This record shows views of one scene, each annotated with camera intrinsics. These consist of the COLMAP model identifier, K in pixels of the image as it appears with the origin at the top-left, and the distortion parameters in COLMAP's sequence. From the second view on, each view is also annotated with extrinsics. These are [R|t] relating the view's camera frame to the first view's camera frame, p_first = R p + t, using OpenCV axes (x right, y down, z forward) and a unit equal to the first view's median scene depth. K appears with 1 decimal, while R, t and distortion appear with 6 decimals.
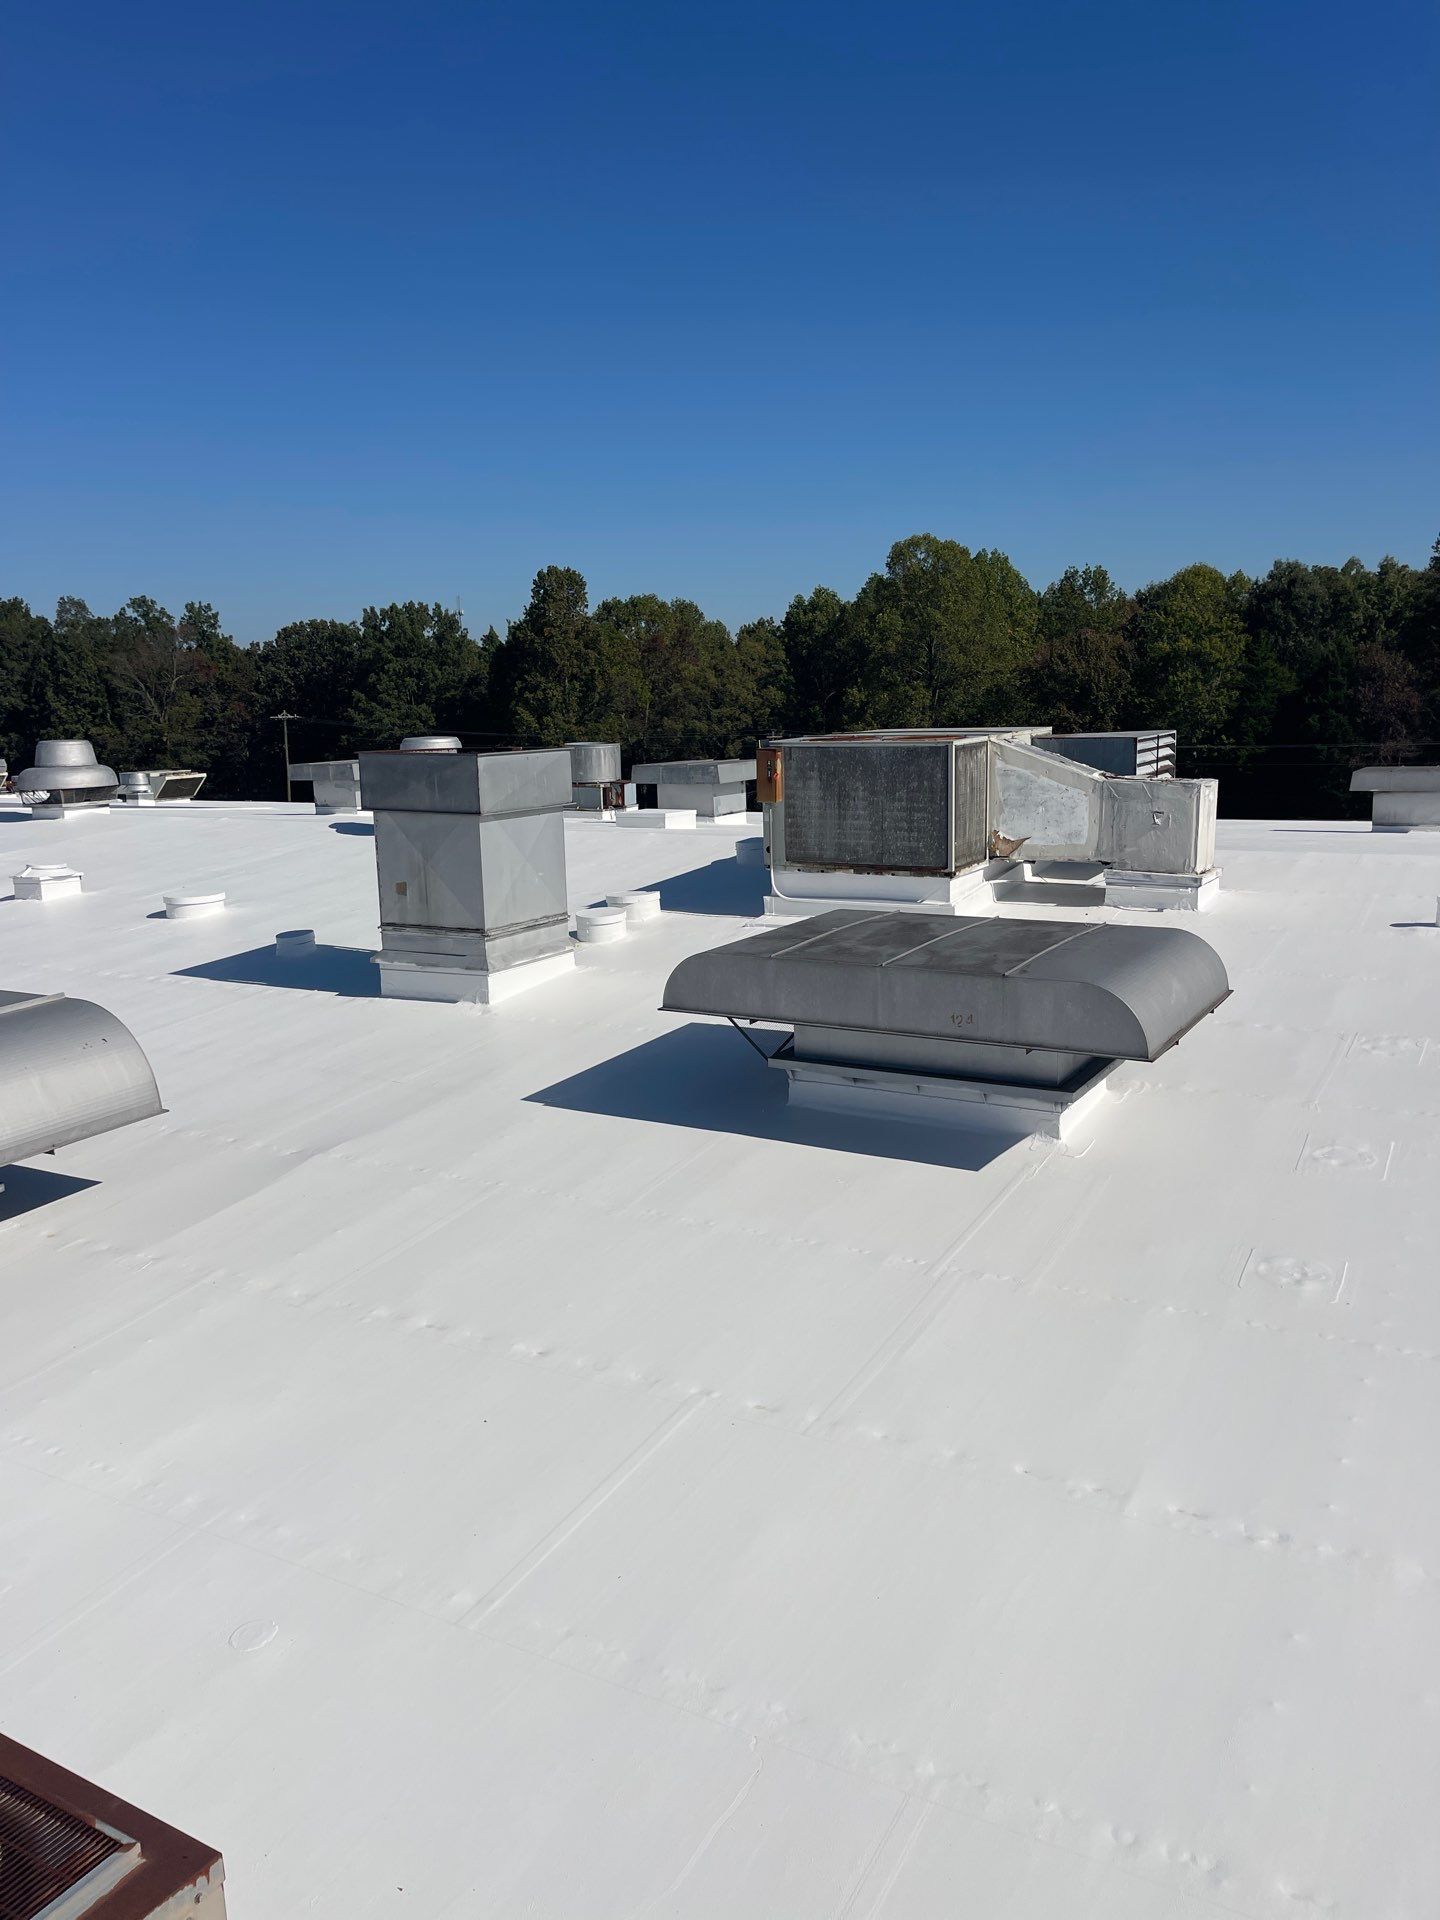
lens RADIAL K [[1430.4, 0, 726.8], [0, 1430.4, 980.1], [0, 0, 1]] dist [0.090466, -0.135016]
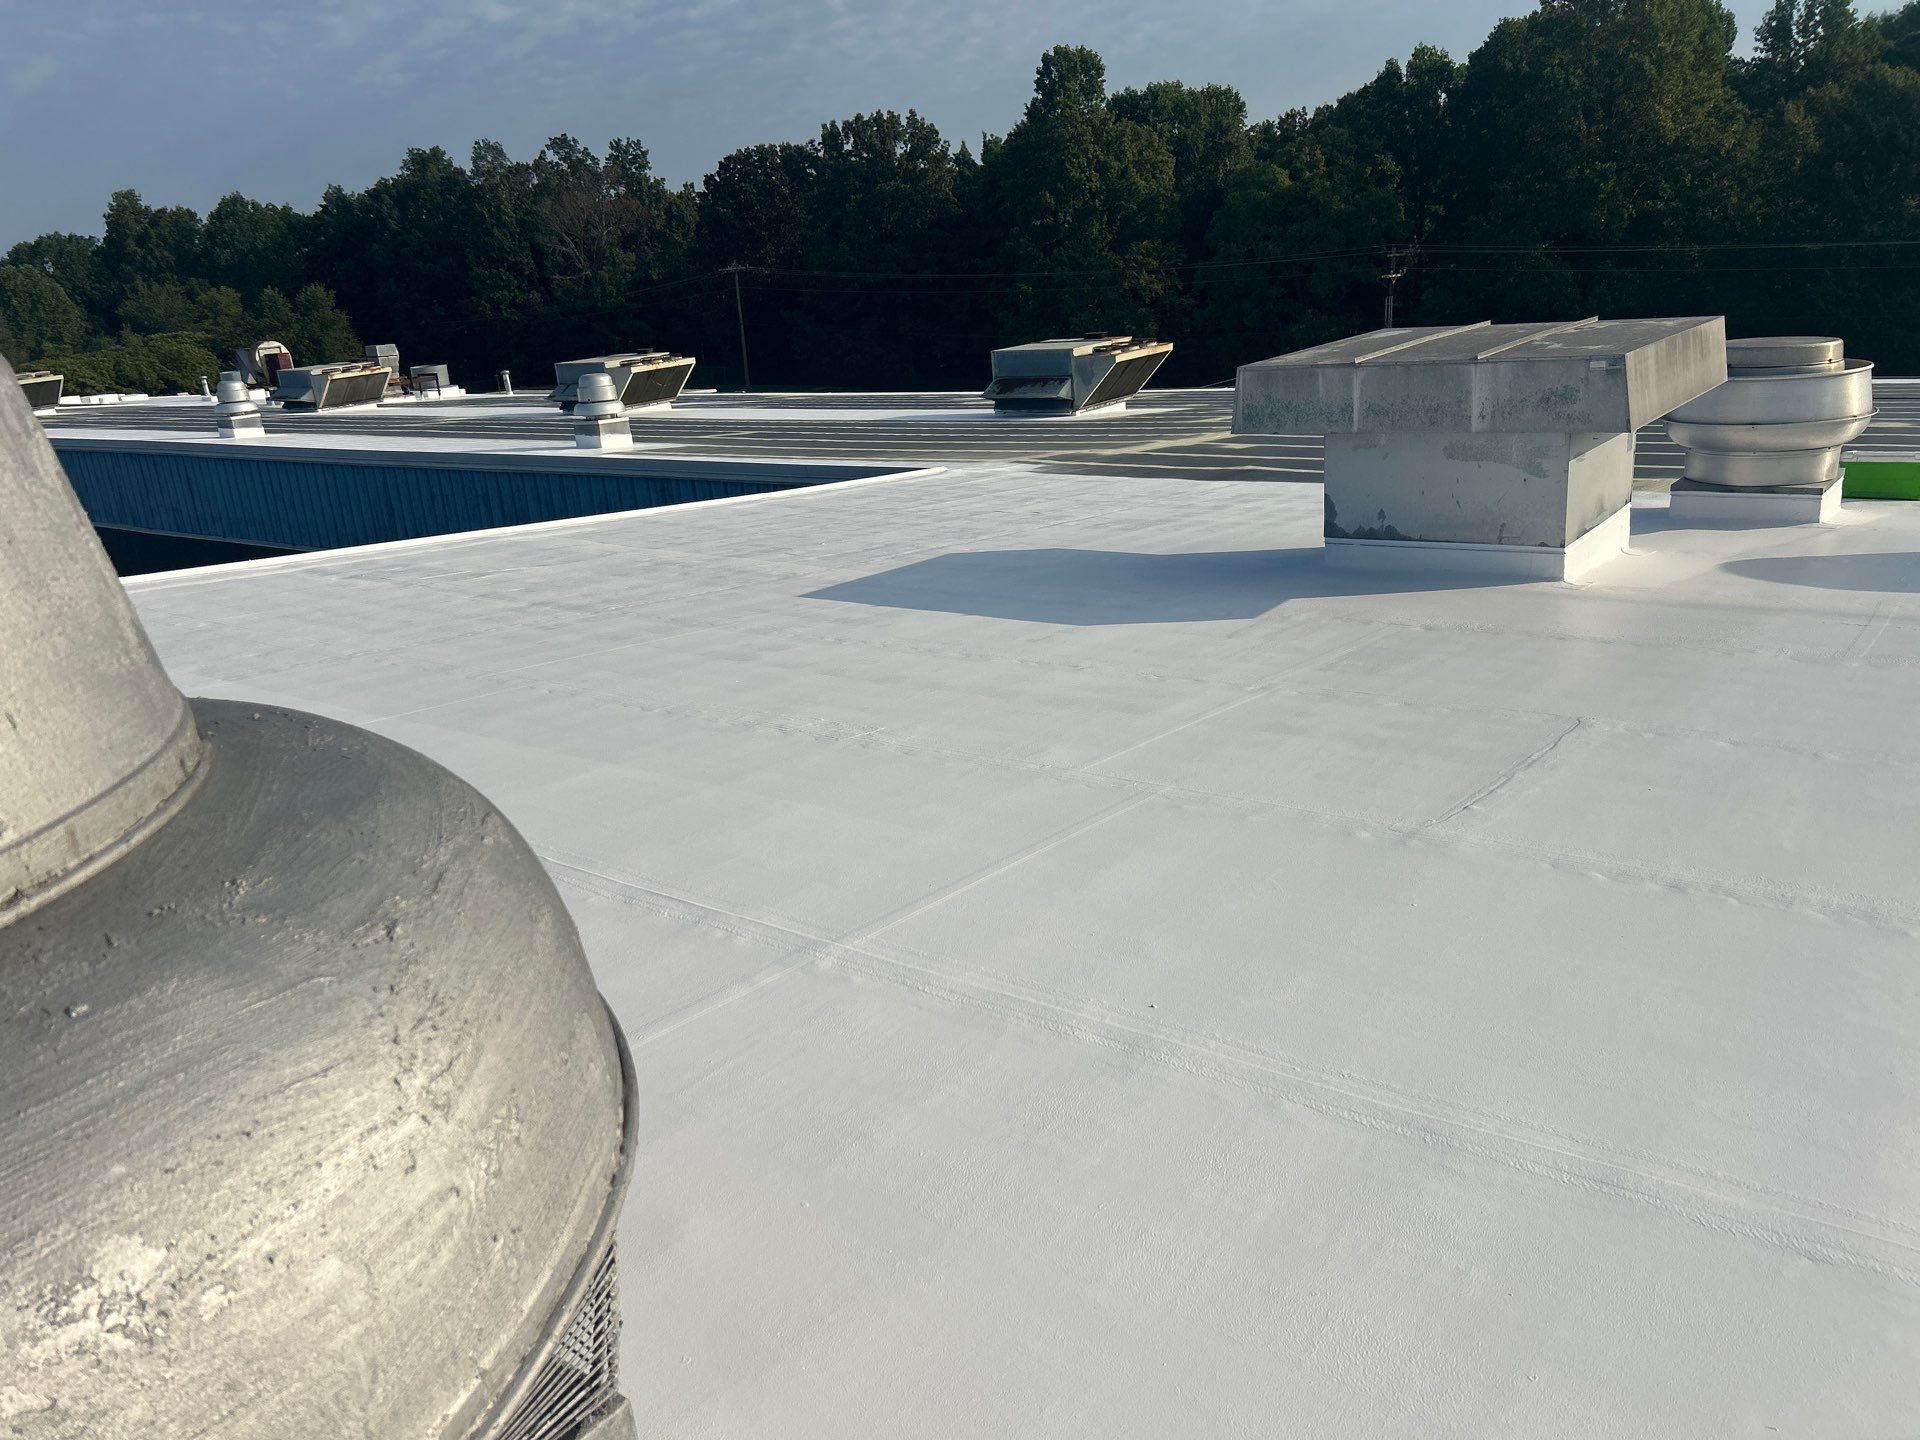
lens RADIAL K [[1383.8, 0, 907.6], [0, 1383.8, 719.1], [0, 0, 1]] dist [0.030065, 0.001856]
pose [[0.987908, -0.002341, -0.155027, -0.118854], [0.023751, 0.990370, 0.136397, -0.045949], [0.153214, -0.138429, 0.978449, 0.280397]]
